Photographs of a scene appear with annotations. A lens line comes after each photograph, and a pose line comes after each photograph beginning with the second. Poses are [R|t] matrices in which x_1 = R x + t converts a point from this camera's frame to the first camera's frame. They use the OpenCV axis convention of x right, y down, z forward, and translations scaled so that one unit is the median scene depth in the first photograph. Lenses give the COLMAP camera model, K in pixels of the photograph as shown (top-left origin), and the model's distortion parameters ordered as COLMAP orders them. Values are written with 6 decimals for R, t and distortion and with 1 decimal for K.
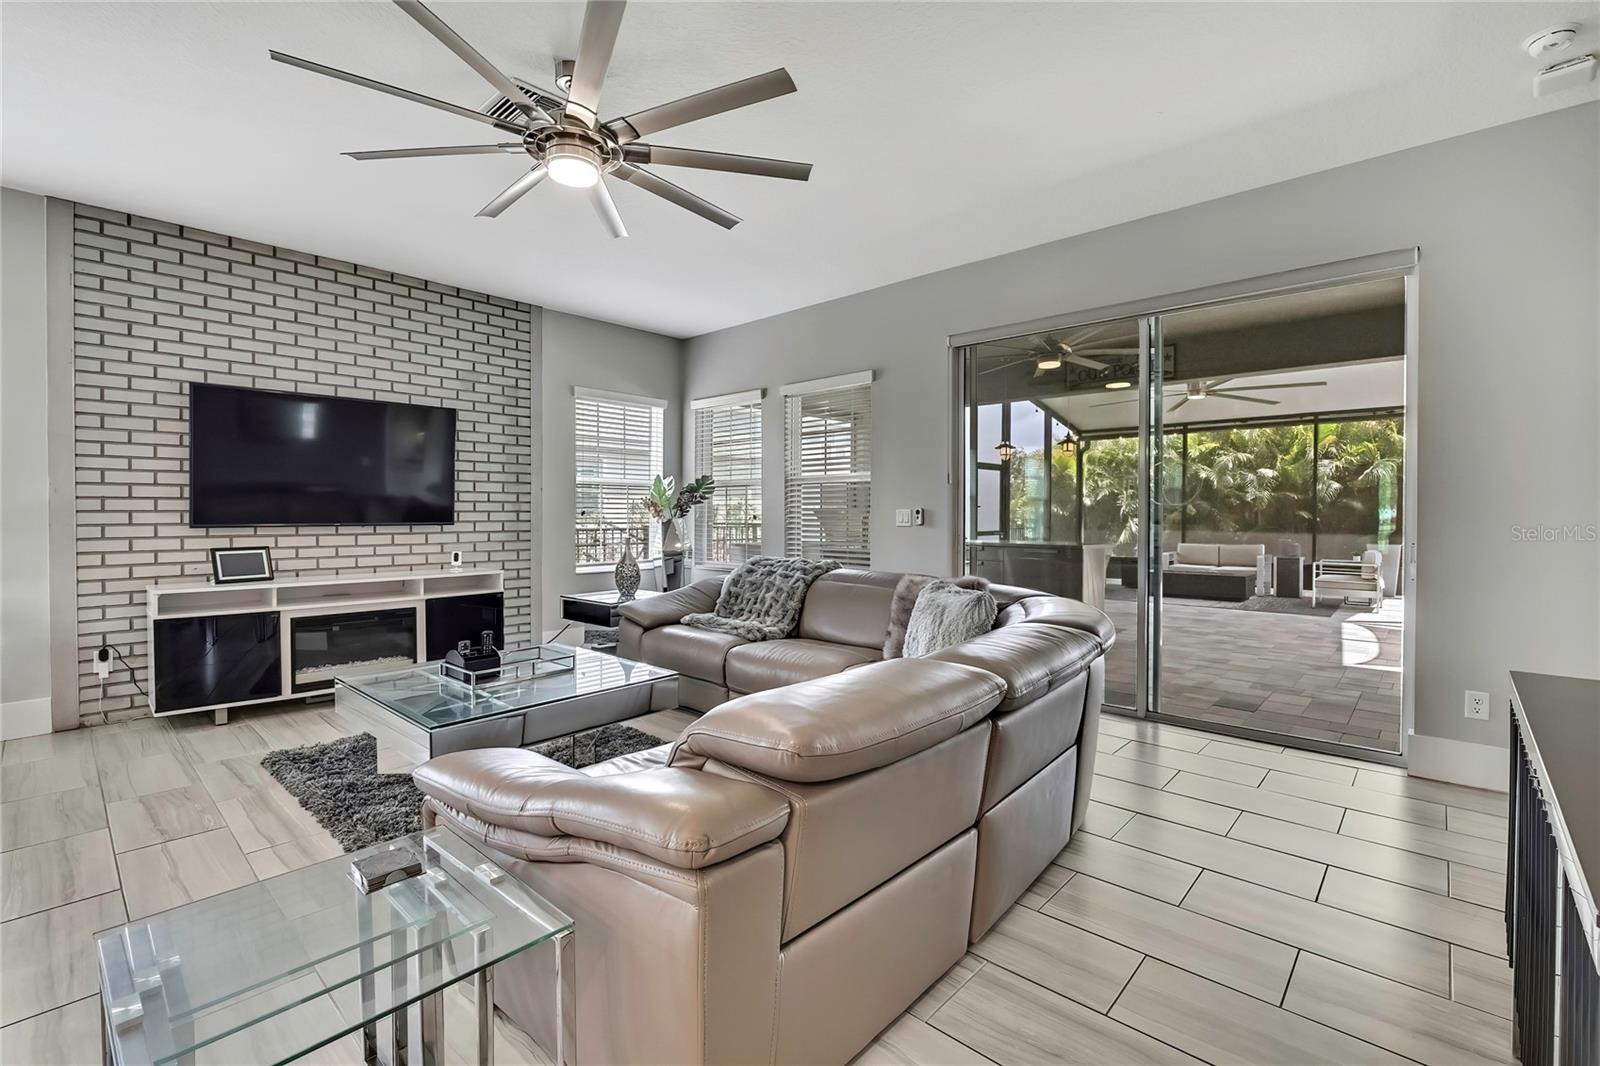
lens RADIAL K [[682.4, 0, 803.0], [0, 682.4, 526.0], [0, 0, 1]] dist [-0.017201, 0.002188]
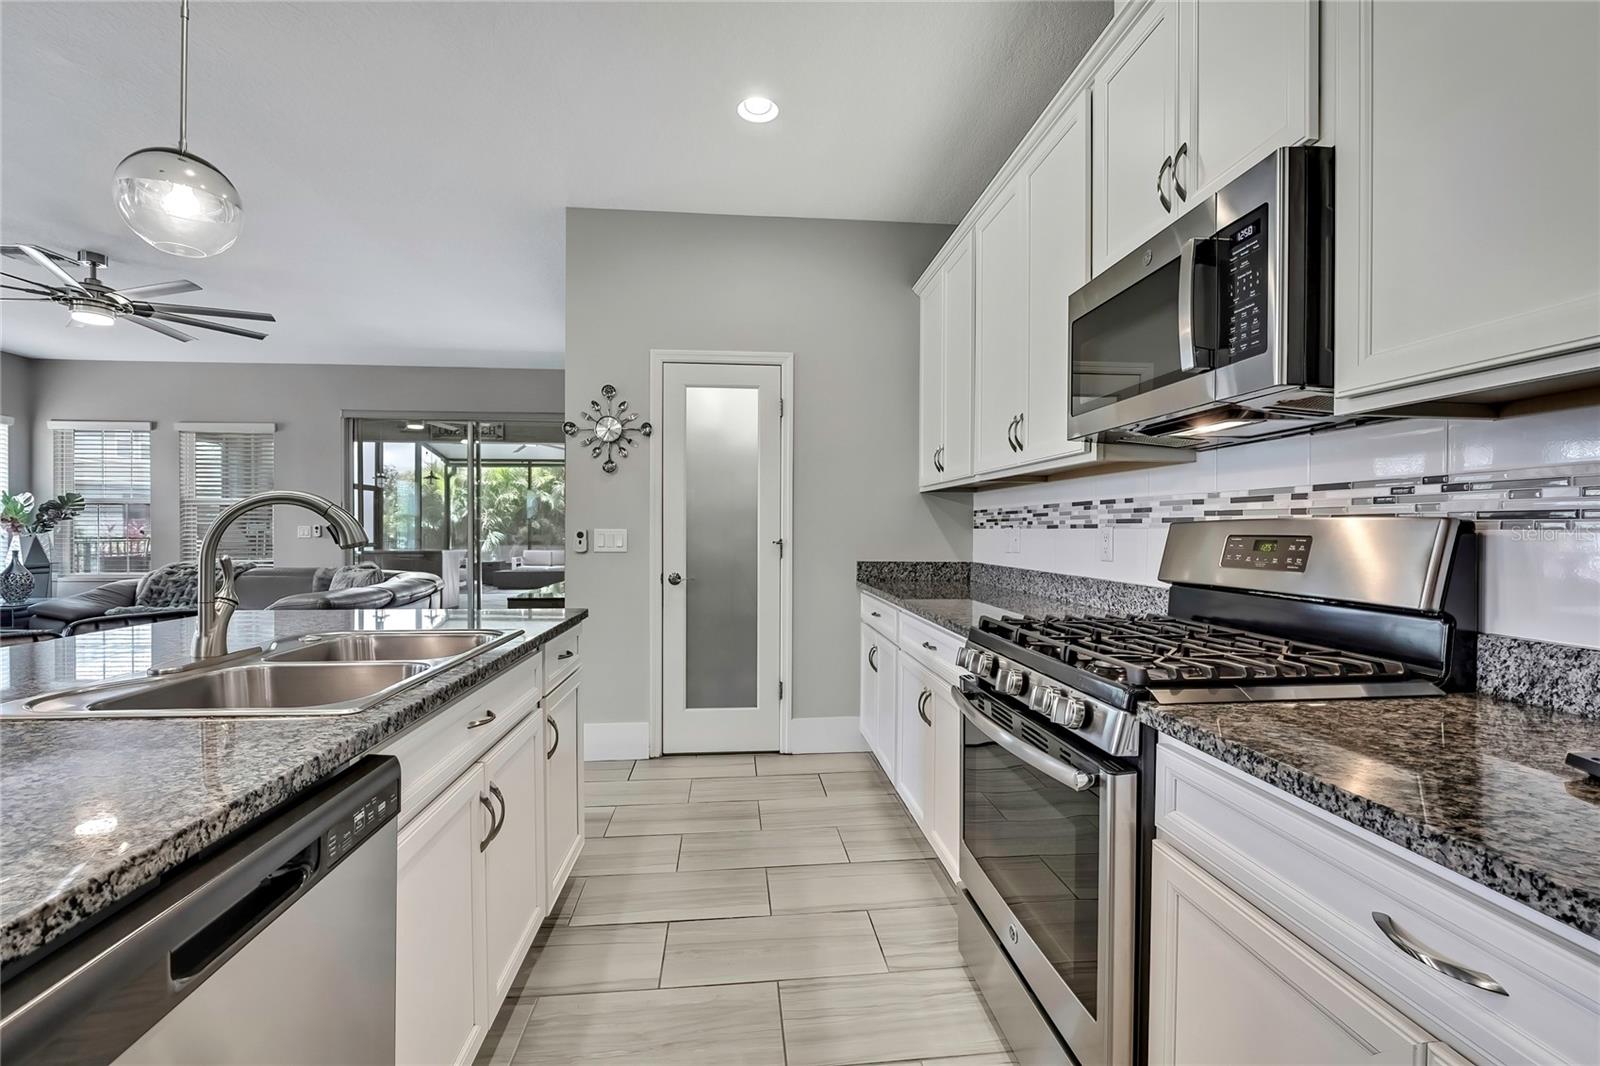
lens RADIAL K [[682.4, 0, 802.2], [0, 682.4, 535.0], [0, 0, 1]] dist [-0.017201, 0.002188]
pose [[0.656858, -0.007848, 0.753973, -0.212407], [0.013090, 0.999914, -0.000995, 0.008517], [-0.753900, 0.010523, 0.656904, -0.637851]]
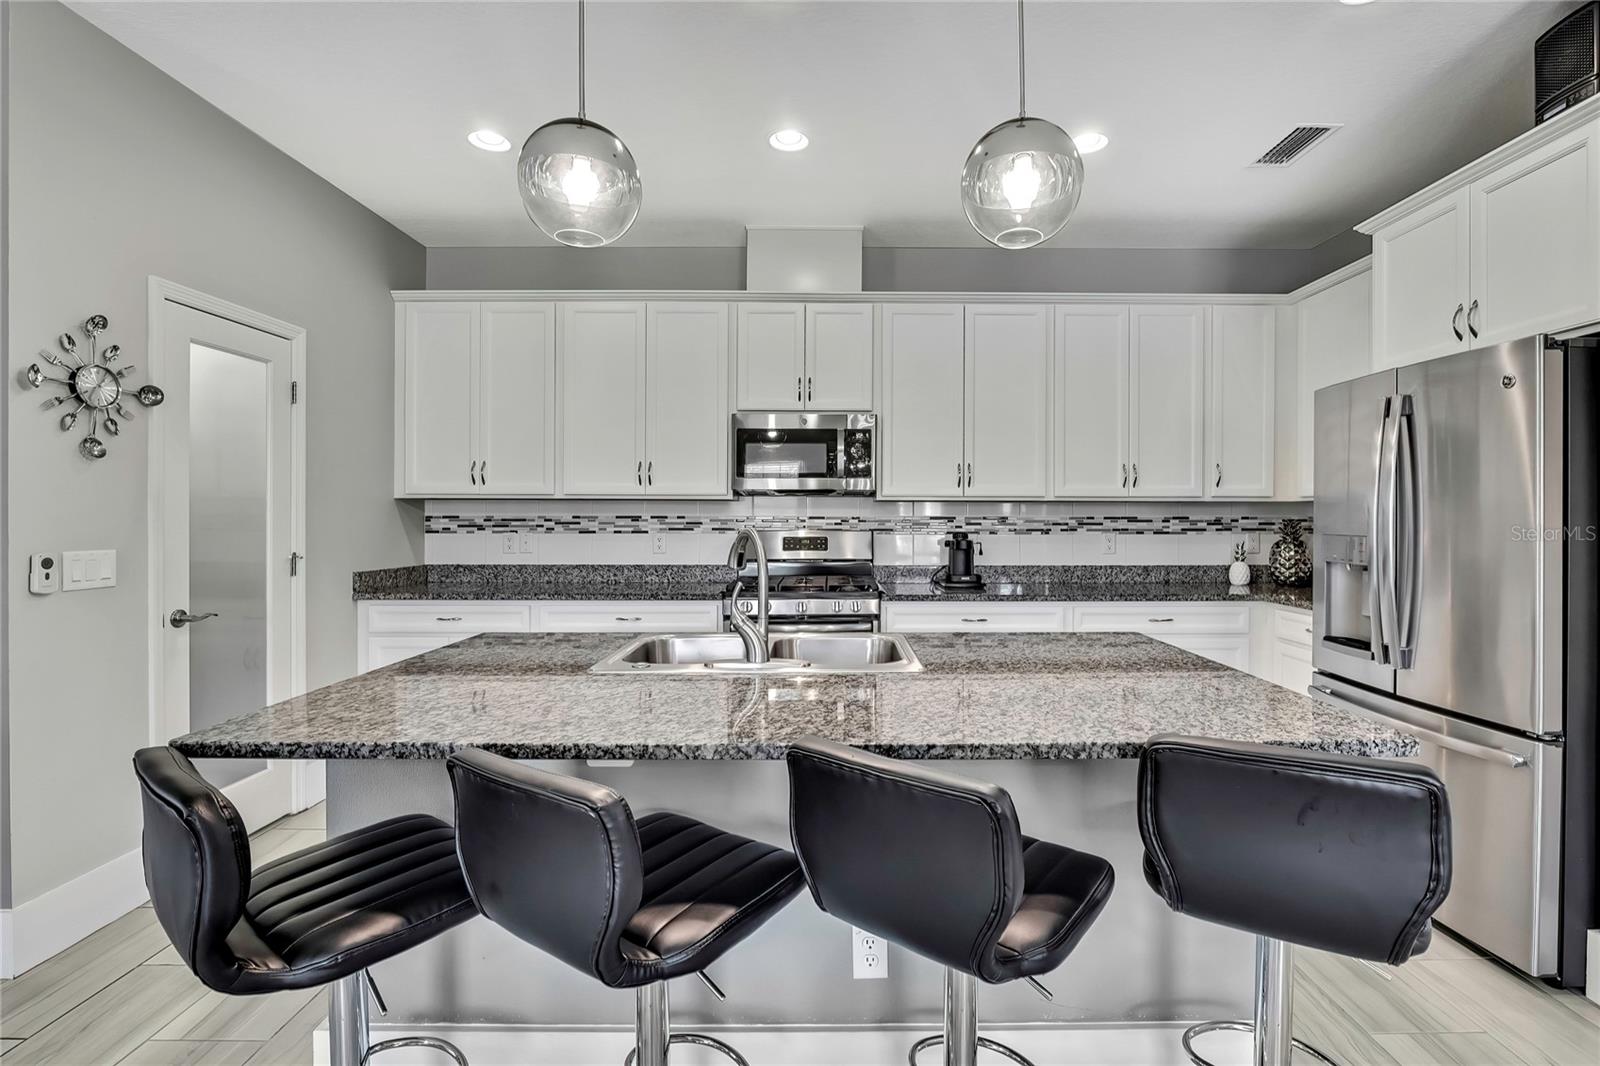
lens RADIAL K [[736.2, 0, 840.2], [0, 736.2, 519.8], [0, 0, 1]] dist [-0.009792, -0.001983]
pose [[-0.690411, -0.008320, 0.723370, -0.449881], [0.009737, 0.999736, 0.020792, -0.022424], [-0.723352, 0.021398, -0.690148, -0.095013]]
